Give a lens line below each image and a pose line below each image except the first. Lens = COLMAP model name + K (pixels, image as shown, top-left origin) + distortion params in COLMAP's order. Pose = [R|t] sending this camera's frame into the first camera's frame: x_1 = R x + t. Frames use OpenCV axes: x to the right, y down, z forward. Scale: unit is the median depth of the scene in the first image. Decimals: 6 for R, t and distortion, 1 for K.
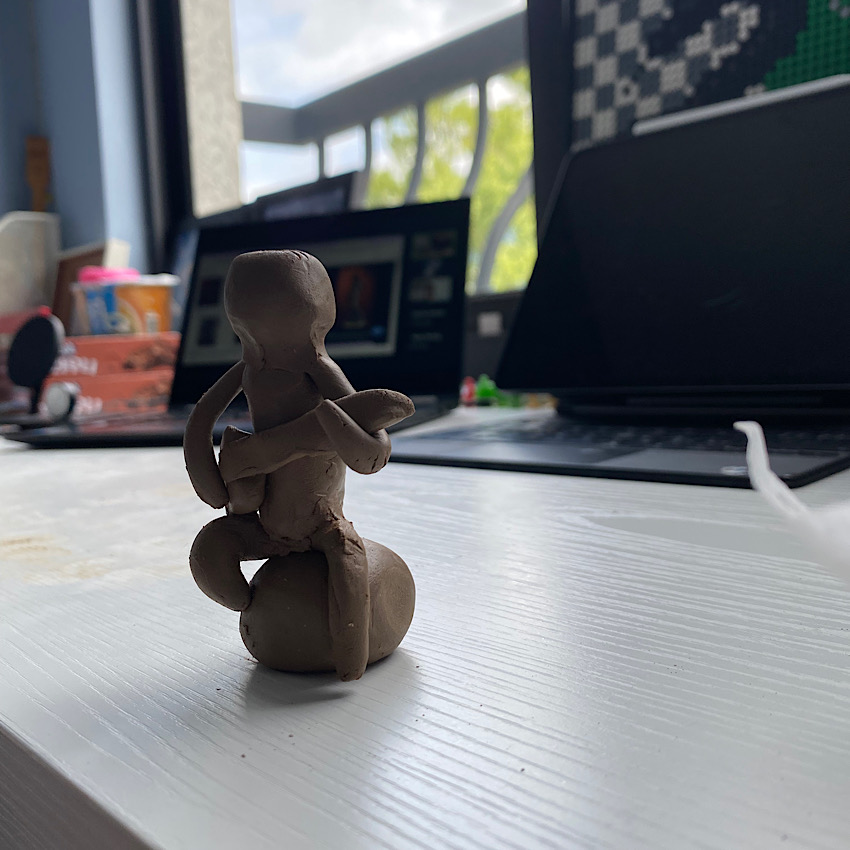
lens RADIAL K [[829.6, 0, 423.8], [0, 829.6, 453.5], [0, 0, 1]] dist [-0.010944, -0.042852]
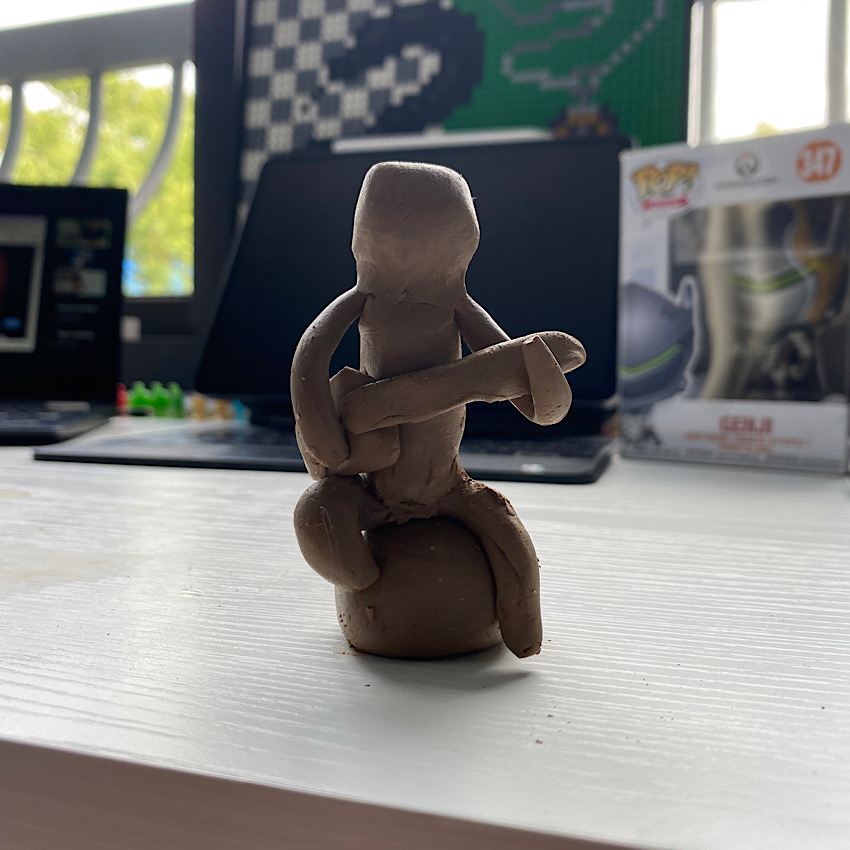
lens RADIAL K [[857.7, 0, 425.0], [0, 857.7, 425.0], [0, 0, 1]] dist [-0.017055, -0.045446]
pose [[0.882095, 0.040062, 0.469365, -0.101798], [-0.009001, 0.997629, -0.068236, 0.014857], [-0.470986, 0.055966, 0.880364, 0.038518]]
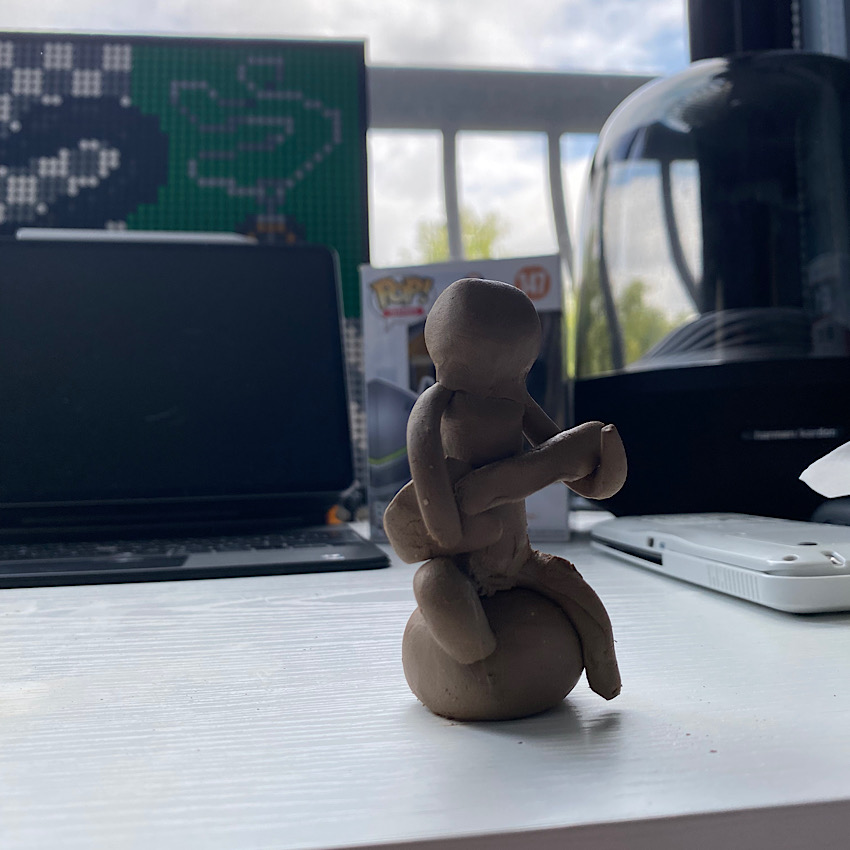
lens RADIAL K [[857.7, 0, 425.0], [0, 857.7, 425.0], [0, 0, 1]] dist [-0.017055, -0.045446]
pose [[0.597108, 0.086241, 0.797512, -0.181190], [0.078973, 0.983054, -0.165433, 0.015826], [-0.798264, 0.161764, 0.580178, 0.084162]]
